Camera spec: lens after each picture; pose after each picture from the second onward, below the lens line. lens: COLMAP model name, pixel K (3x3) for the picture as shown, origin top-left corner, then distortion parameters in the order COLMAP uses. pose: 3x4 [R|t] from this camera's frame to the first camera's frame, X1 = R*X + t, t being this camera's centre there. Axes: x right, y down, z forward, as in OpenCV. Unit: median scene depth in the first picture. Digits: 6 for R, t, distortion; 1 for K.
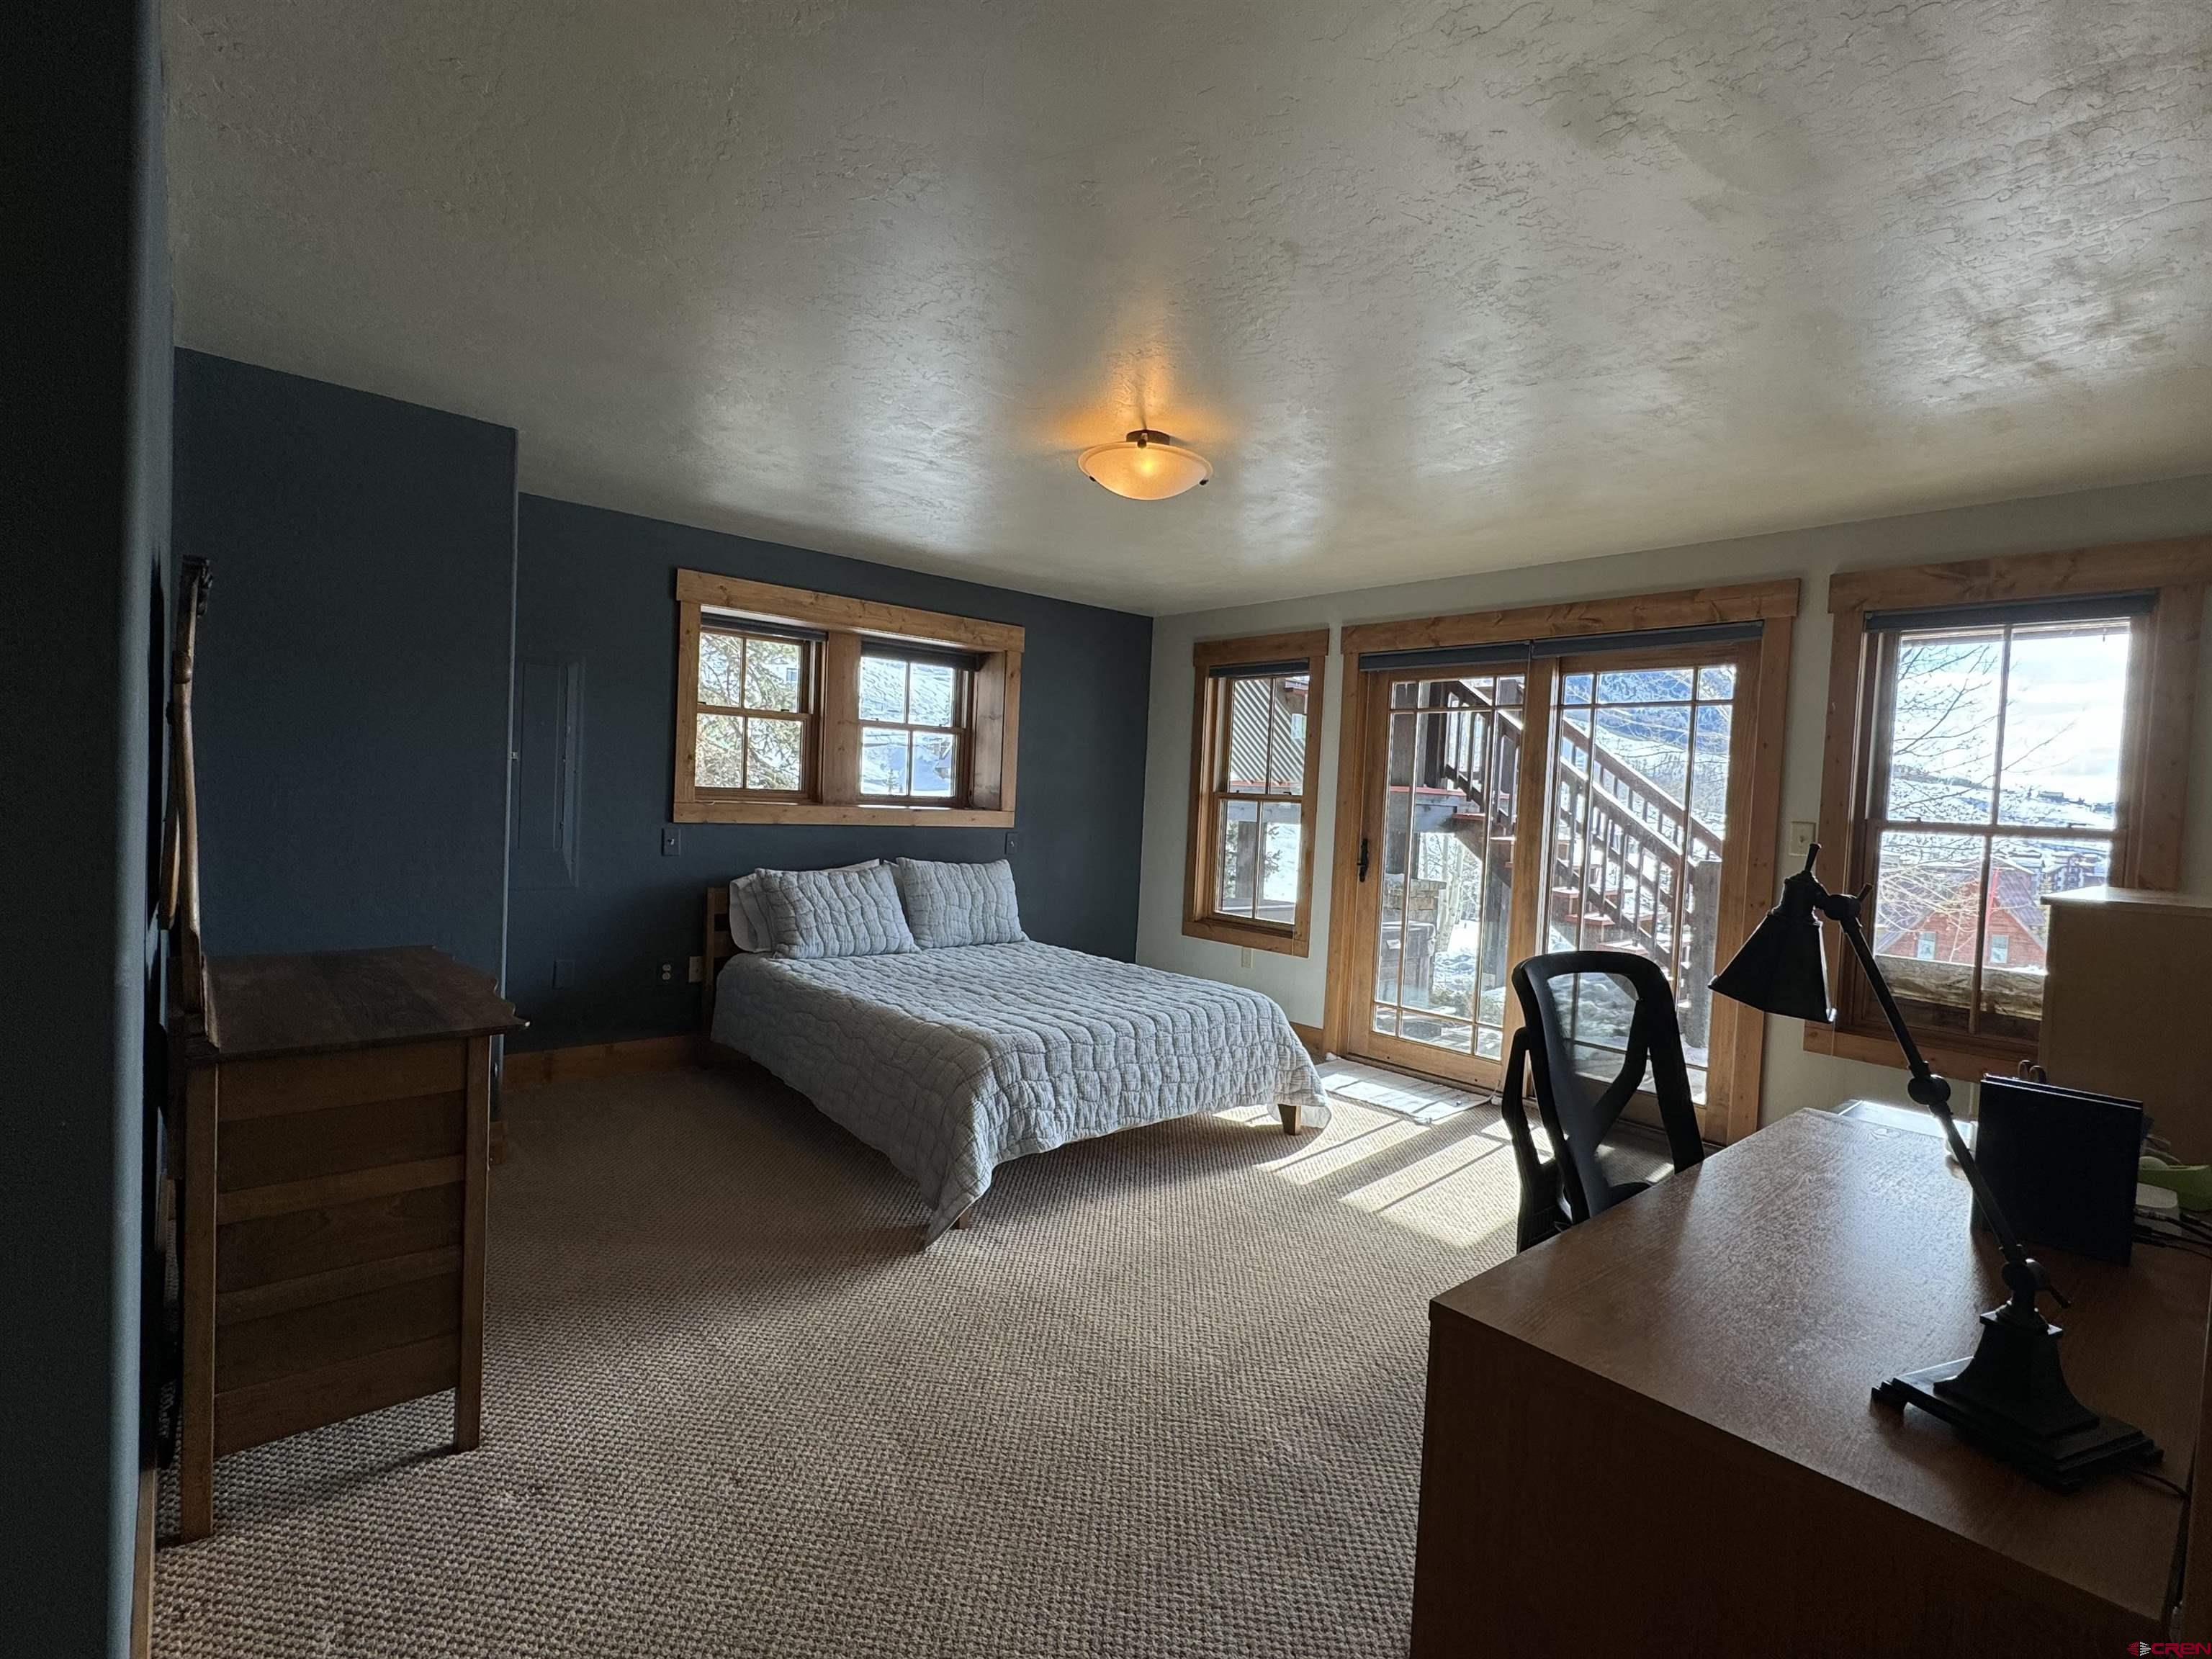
lens RADIAL K [[1046.5, 0, 1106.0], [0, 1046.5, 829.5], [0, 0, 1]] dist [-0.000111, -0.000012]
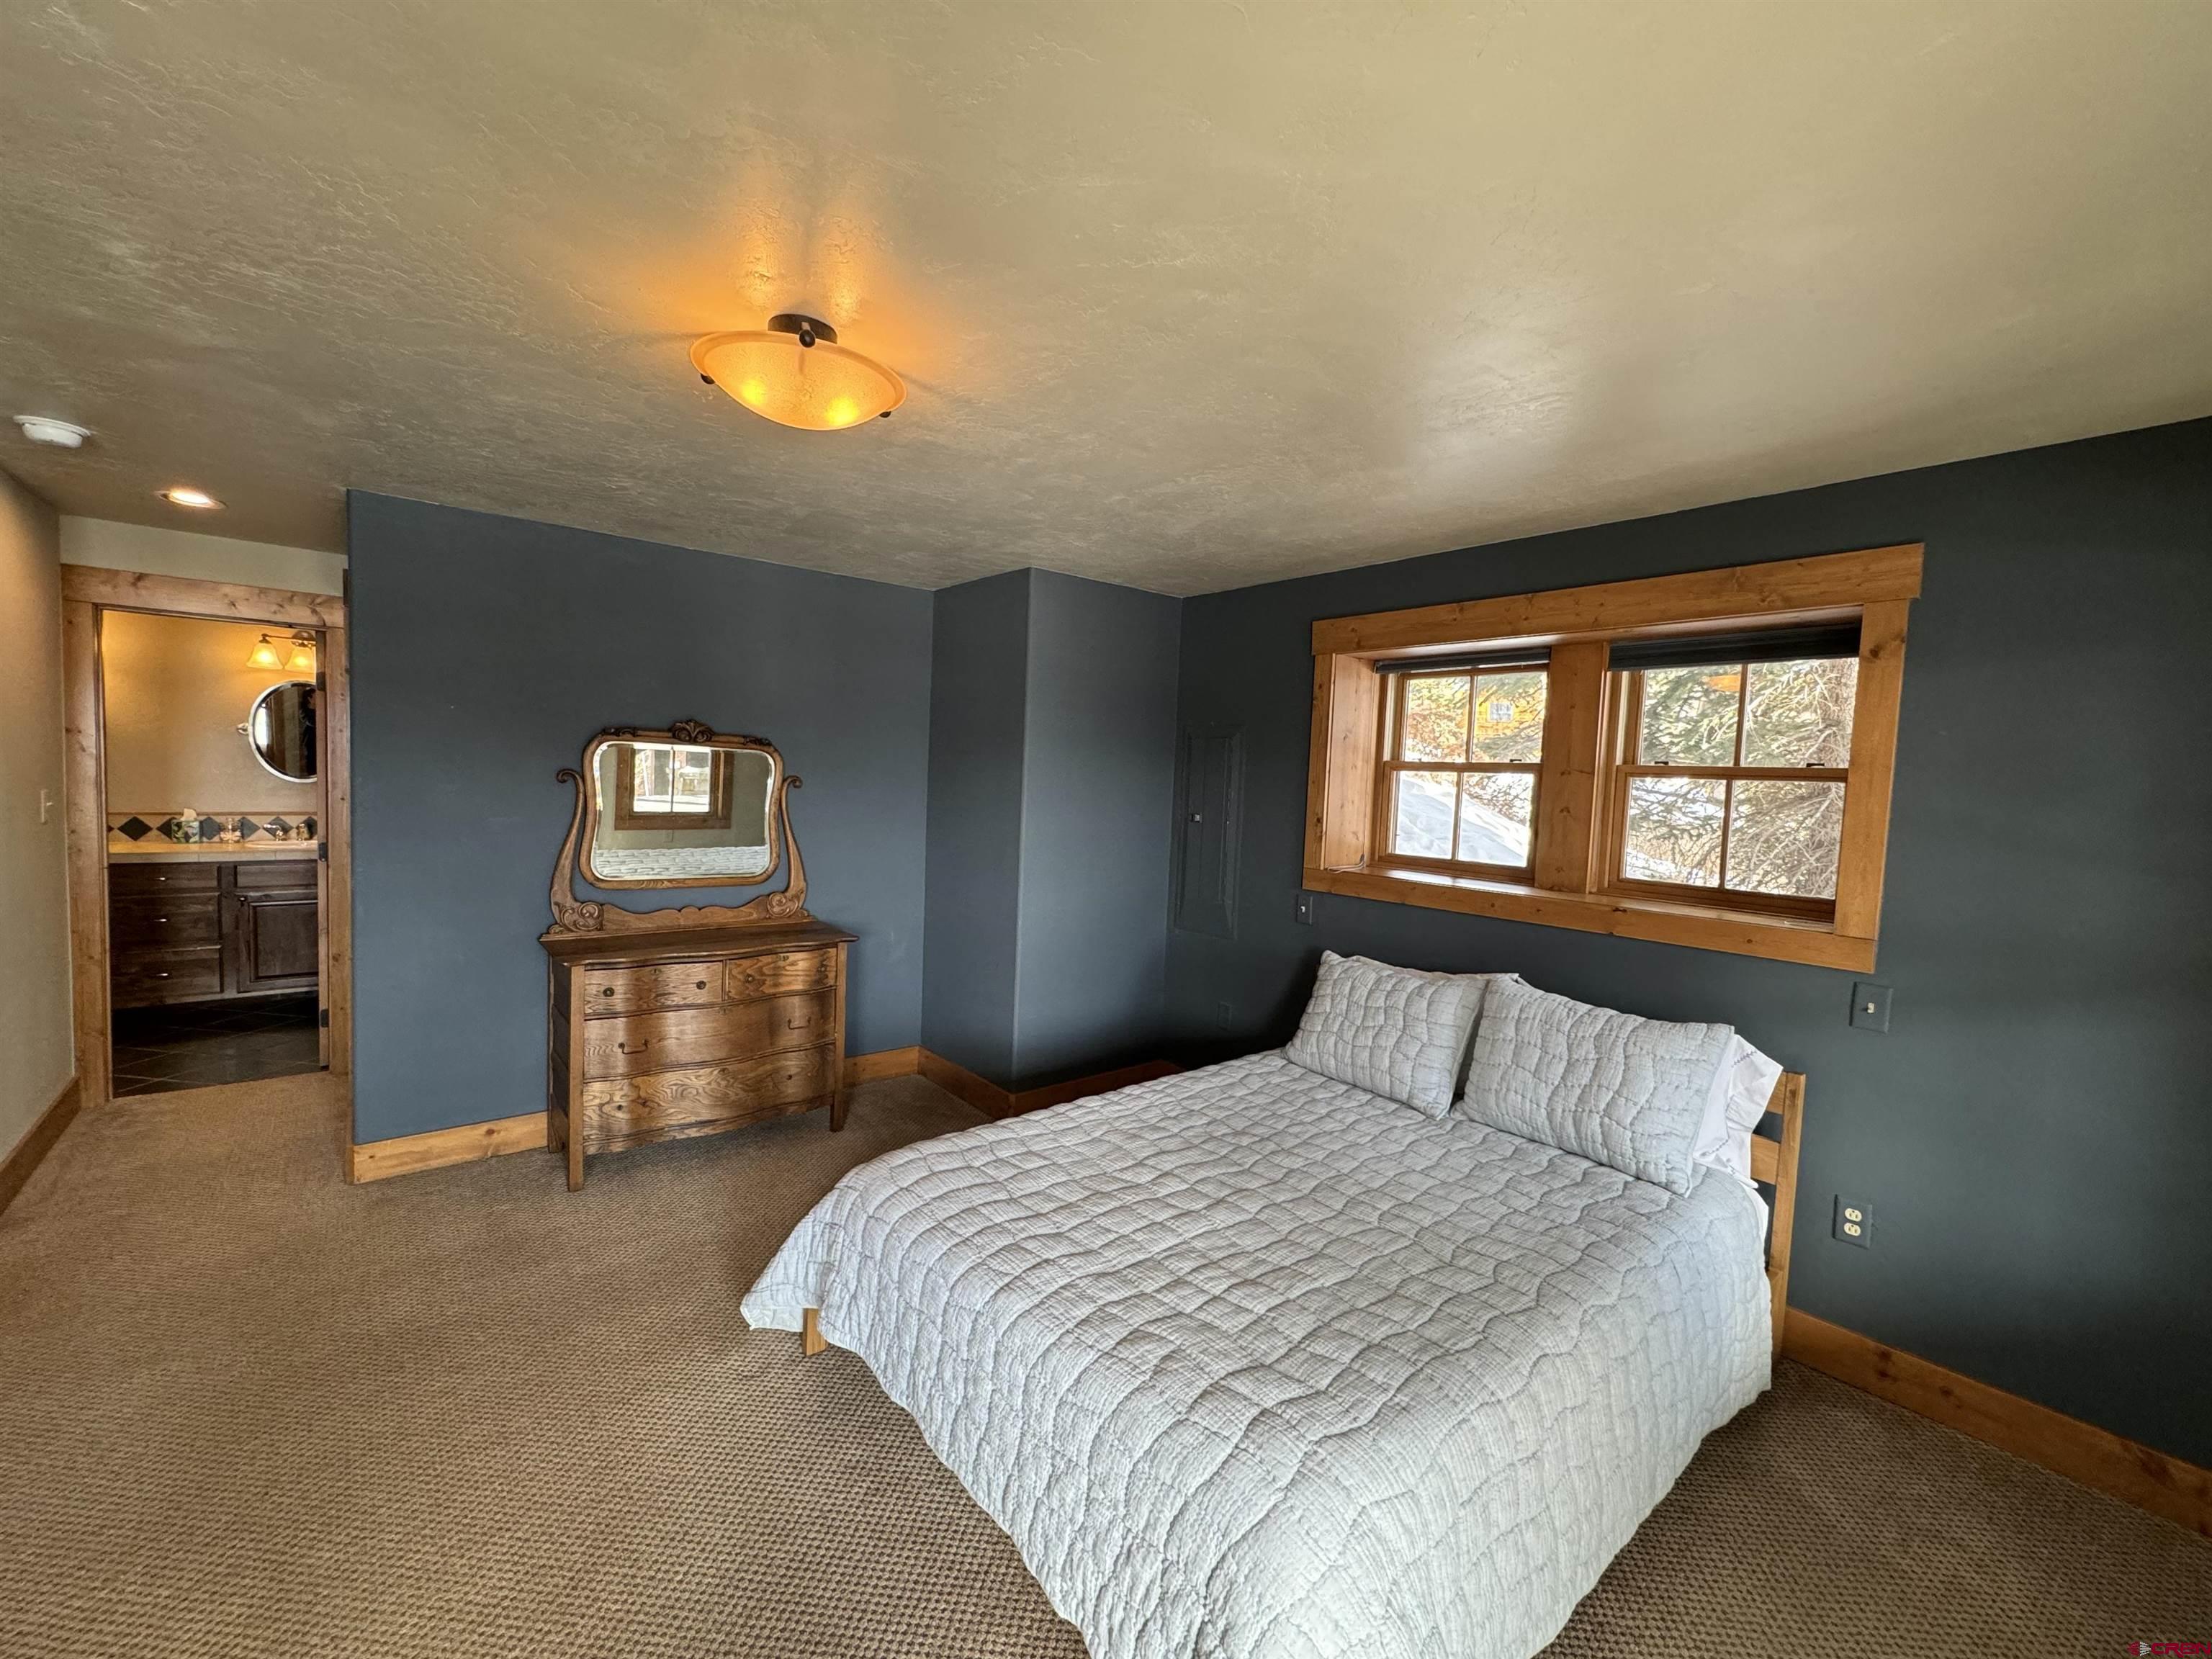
lens RADIAL K [[888.2, 0, 1106.0], [0, 888.2, 829.5], [0, 0, 1]] dist [-0.000365, -0.000097]
pose [[-0.024373, 0.010055, -0.999652, 0.345980], [-0.077271, 0.996939, 0.011911, -0.047855], [0.996712, 0.077535, -0.023521, 0.713486]]
